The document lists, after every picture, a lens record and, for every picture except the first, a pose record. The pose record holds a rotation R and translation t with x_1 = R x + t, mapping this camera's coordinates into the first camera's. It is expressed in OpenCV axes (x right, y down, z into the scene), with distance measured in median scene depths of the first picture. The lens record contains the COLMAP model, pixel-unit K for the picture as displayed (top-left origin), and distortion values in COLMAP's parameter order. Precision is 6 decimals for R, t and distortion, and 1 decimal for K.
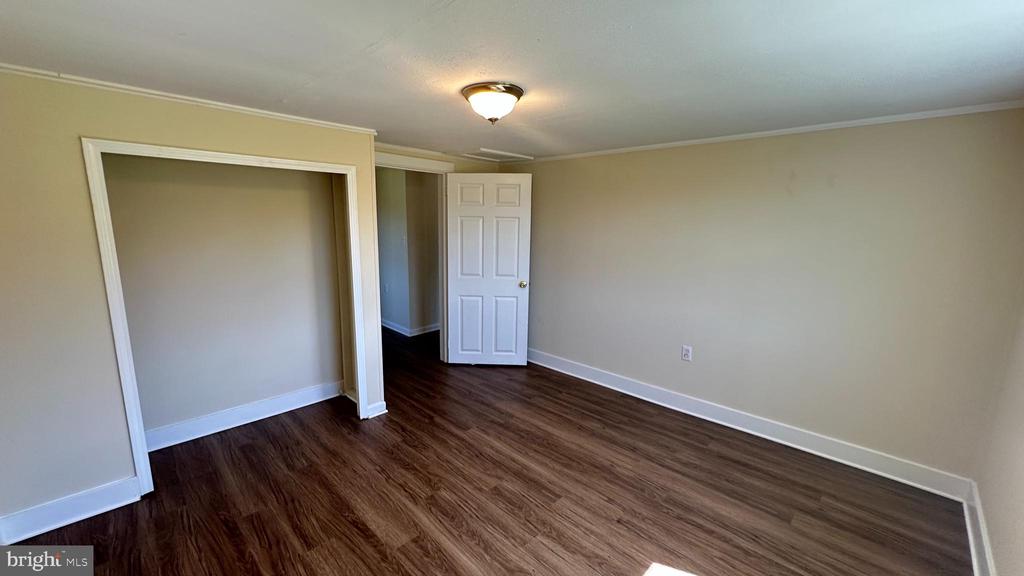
lens RADIAL K [[410.4, 0, 511.4], [0, 410.4, 290.1], [0, 0, 1]] dist [-0.002585, 0.000880]
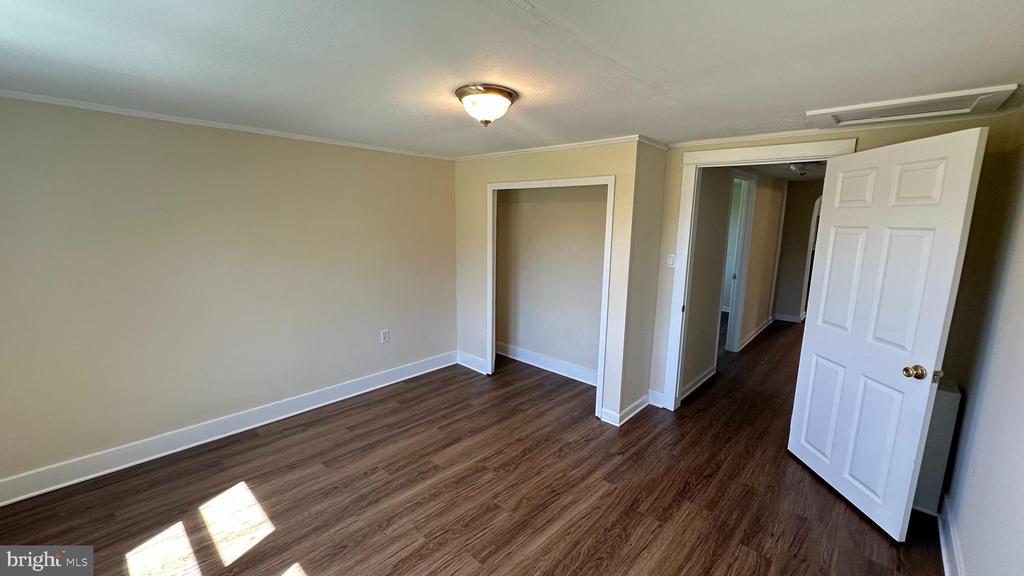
lens RADIAL K [[410.4, 0, 510.7], [0, 410.4, 288.8], [0, 0, 1]] dist [-0.002585, 0.000880]
pose [[0.018516, 0.151064, -0.988351, 0.824379], [-0.190102, 0.971019, 0.144853, -0.149298], [0.981590, 0.185206, 0.046697, 0.896543]]
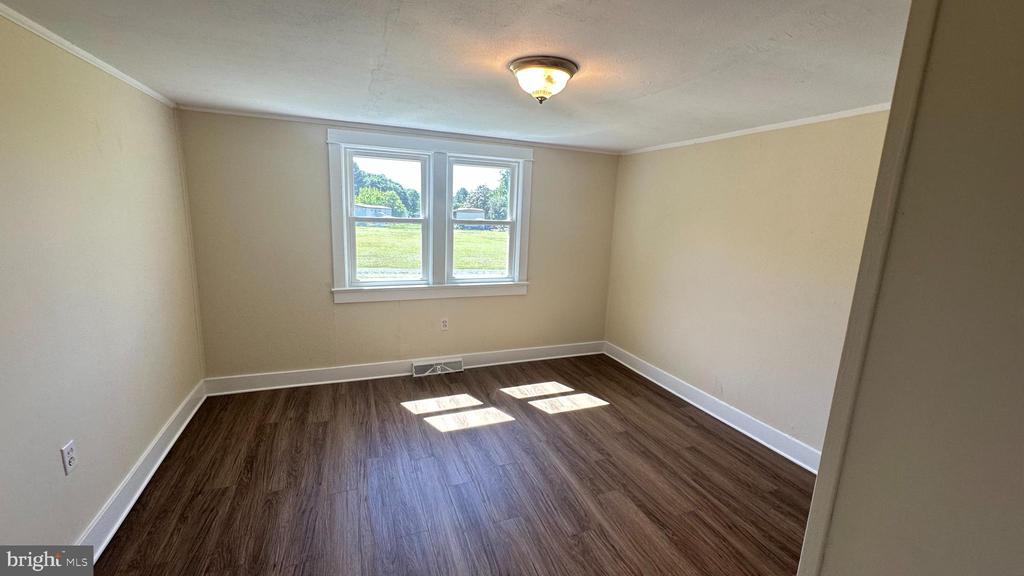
lens RADIAL K [[410.4, 0, 510.6], [0, 410.4, 288.9], [0, 0, 1]] dist [-0.002585, 0.000880]
pose [[-0.912581, -0.125430, 0.389184, -0.321303], [0.019746, 0.937161, 0.348337, -0.279305], [-0.408420, 0.325571, -0.852758, 1.598503]]
